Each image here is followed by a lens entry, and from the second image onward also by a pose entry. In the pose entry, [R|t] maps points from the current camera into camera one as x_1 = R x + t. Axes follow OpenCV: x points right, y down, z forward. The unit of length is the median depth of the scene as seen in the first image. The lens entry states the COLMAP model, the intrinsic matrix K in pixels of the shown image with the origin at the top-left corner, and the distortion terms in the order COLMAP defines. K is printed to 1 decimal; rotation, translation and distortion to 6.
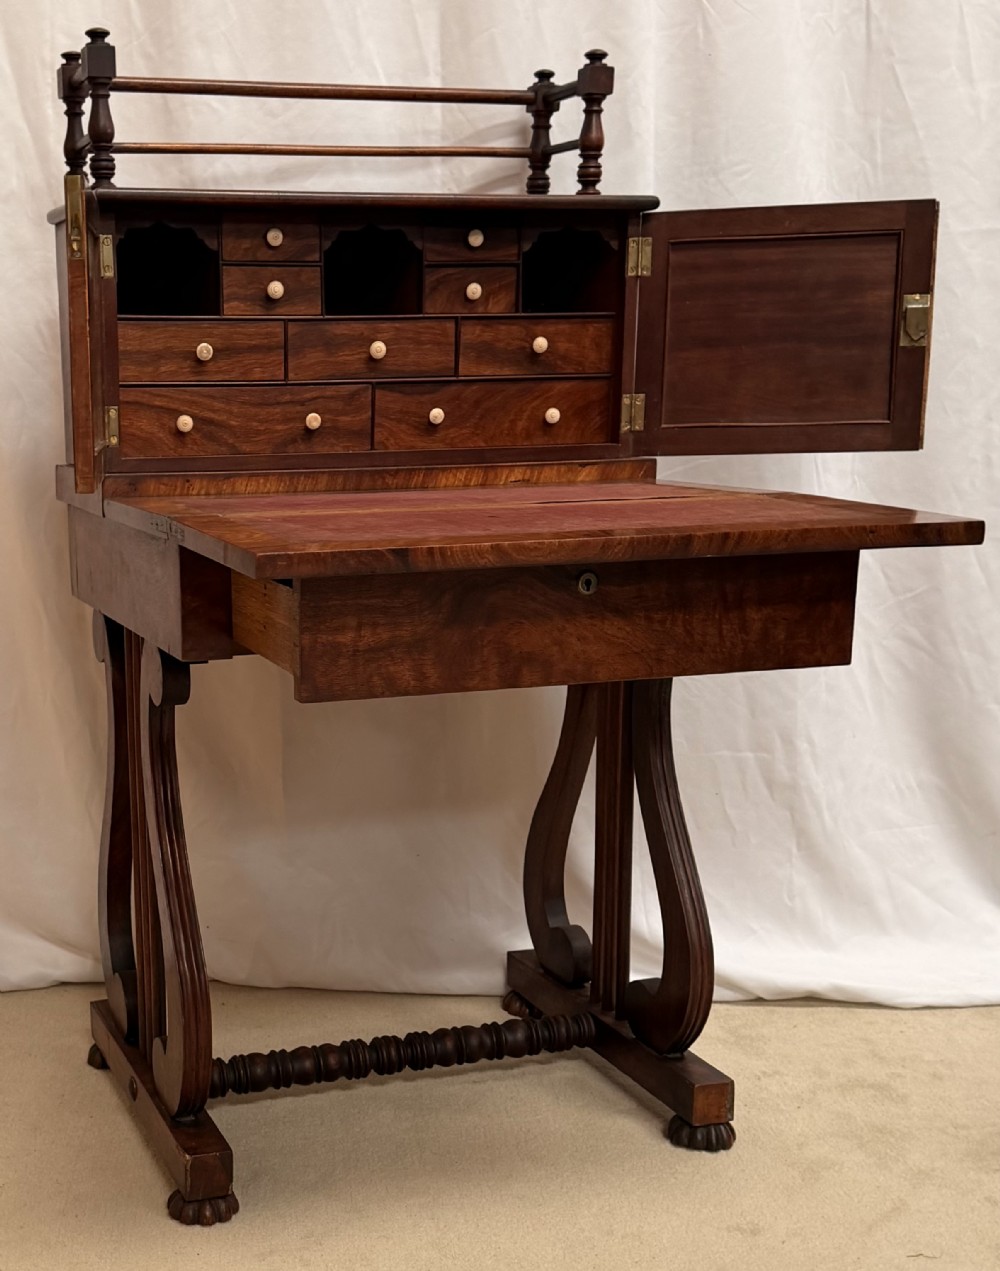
lens RADIAL K [[1782.7, 0, 298.9], [0, 1782.7, 767.9], [0, 0, 1]] dist [0.021894, 0.000000]
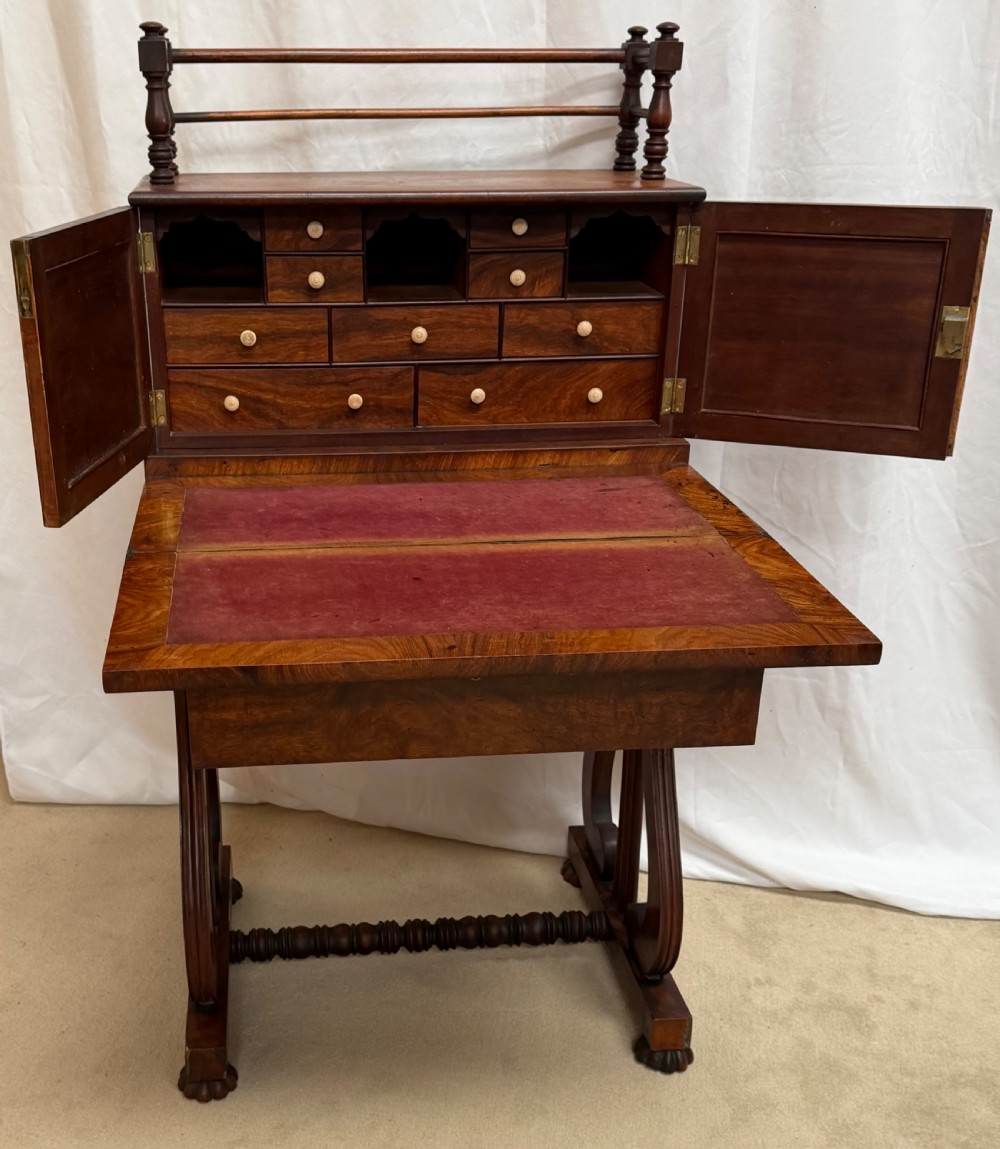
lens RADIAL K [[1404.0, 0, 423.4], [0, 1404.0, 705.8], [0, 0, 1]] dist [0.019046, 0.000000]
pose [[0.980332, 0.097274, -0.171721, 0.209064], [-0.059169, 0.974935, 0.214477, -0.196402], [0.188279, -0.200098, 0.961515, 0.152032]]
